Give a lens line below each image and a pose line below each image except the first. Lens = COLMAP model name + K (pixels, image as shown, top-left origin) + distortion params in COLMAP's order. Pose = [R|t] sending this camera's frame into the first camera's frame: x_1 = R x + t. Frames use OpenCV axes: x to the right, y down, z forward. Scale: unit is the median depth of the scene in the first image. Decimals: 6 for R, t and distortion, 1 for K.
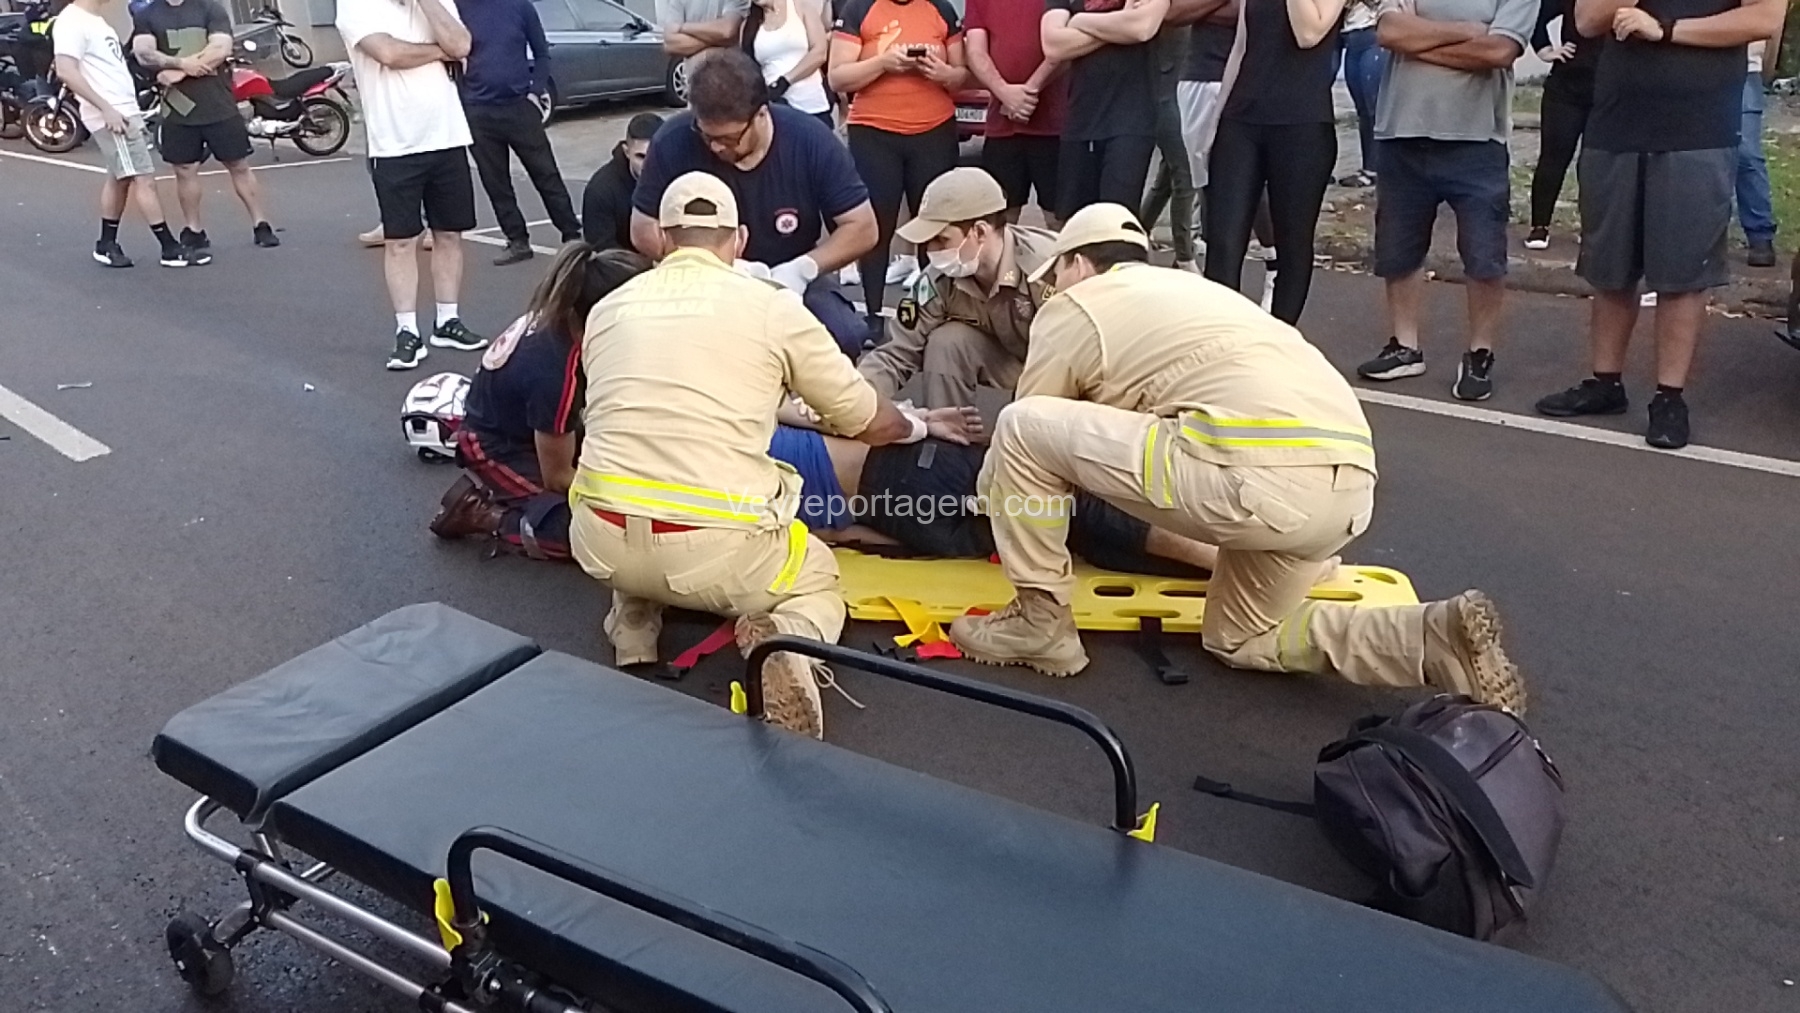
lens RADIAL K [[1348.9, 0, 907.1], [0, 1348.9, 485.9], [0, 0, 1]] dist [0.038889, -0.043327]
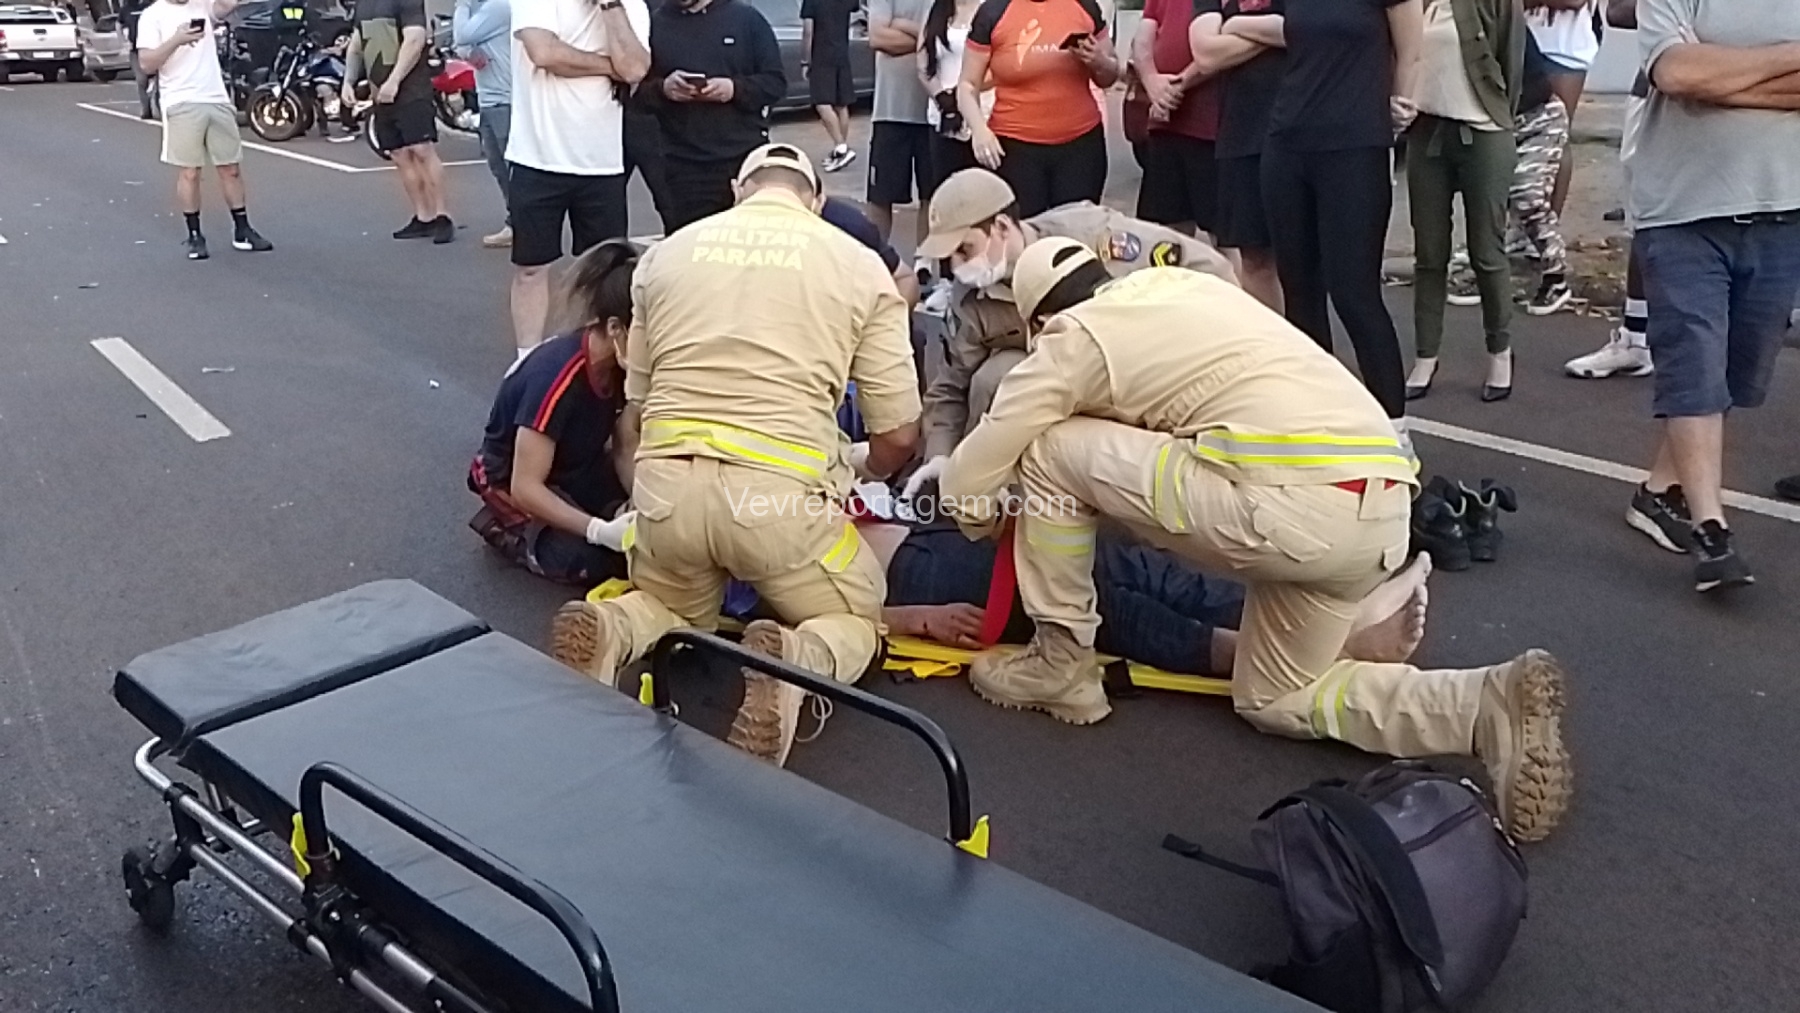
lens RADIAL K [[1554.0, 0, 914.5], [0, 1554.0, 477.5], [0, 0, 1]] dist [0.075418, -0.121499]
pose [[0.982012, 0.064639, -0.177409, 0.142855], [-0.072200, 0.996723, -0.036489, 0.014759], [0.174469, 0.048641, 0.983461, -0.064311]]
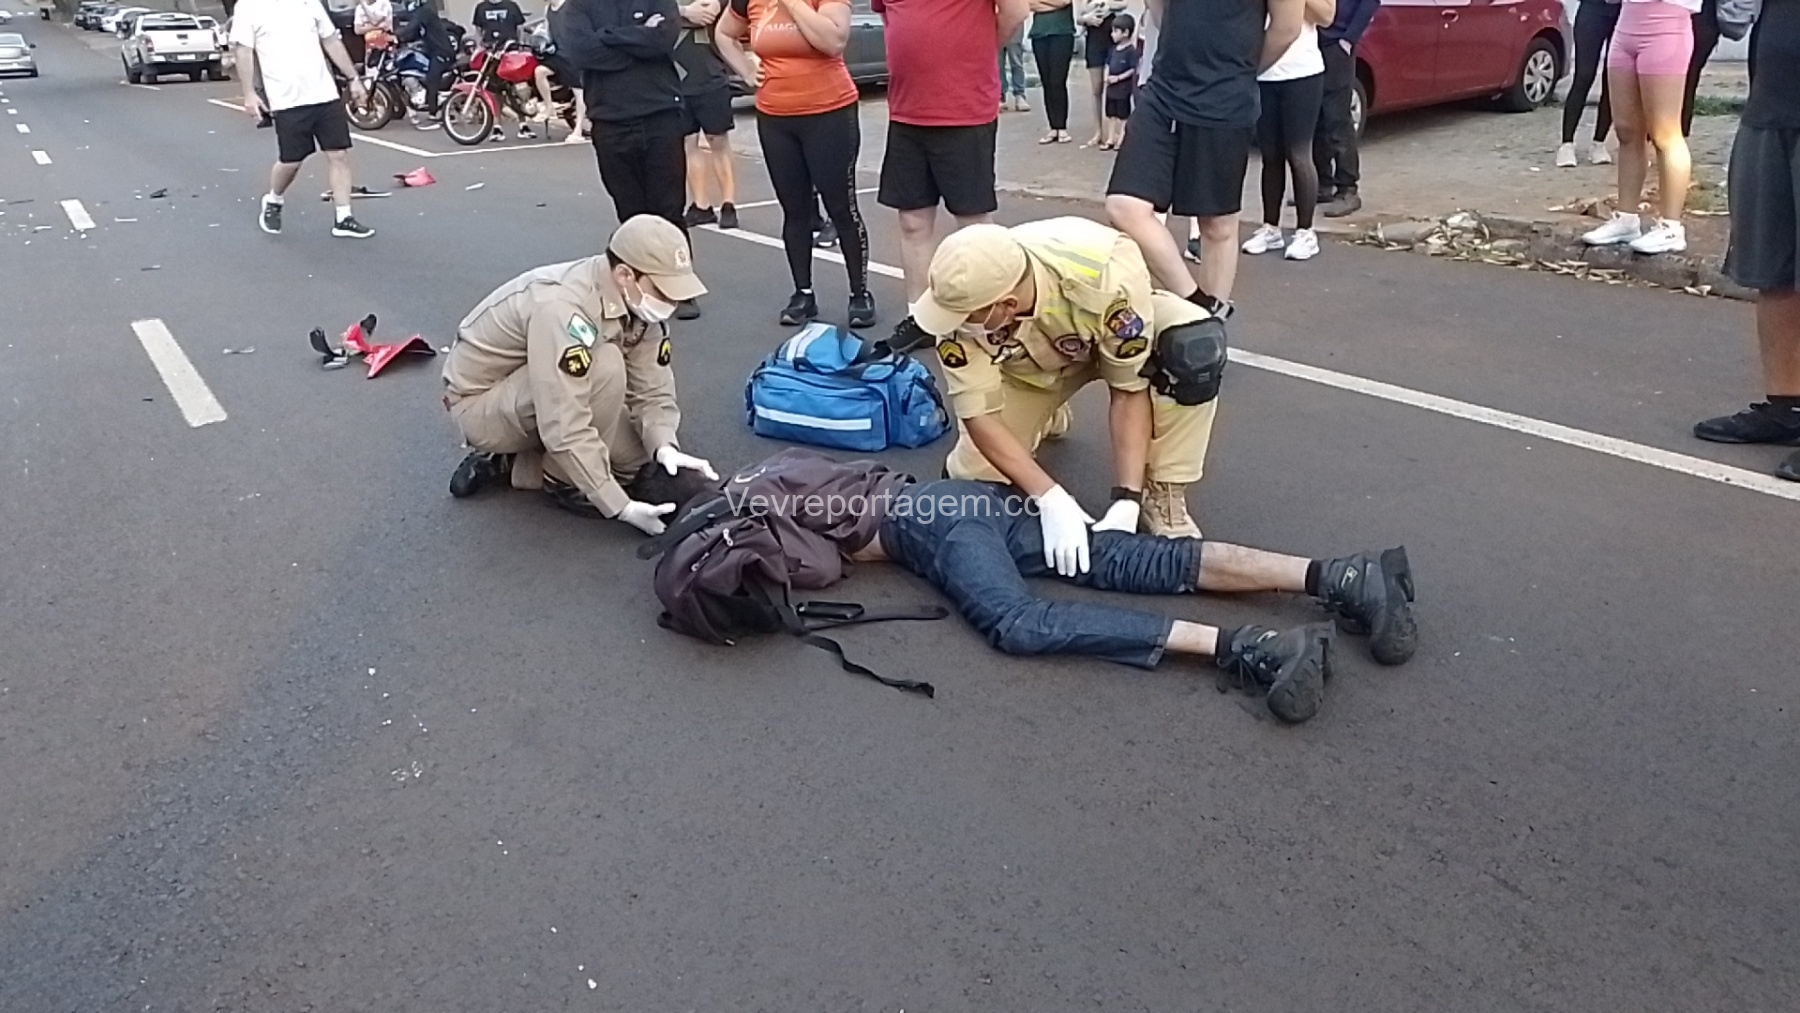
lens RADIAL K [[1348.9, 0, 918.9], [0, 1348.9, 471.4], [0, 0, 1]] dist [0.038889, -0.043327]
pose [[0.975147, 0.063586, -0.212237, 0.165196], [-0.063661, 0.997950, 0.006487, -0.030440], [0.212214, 0.007185, 0.977197, 0.136877]]
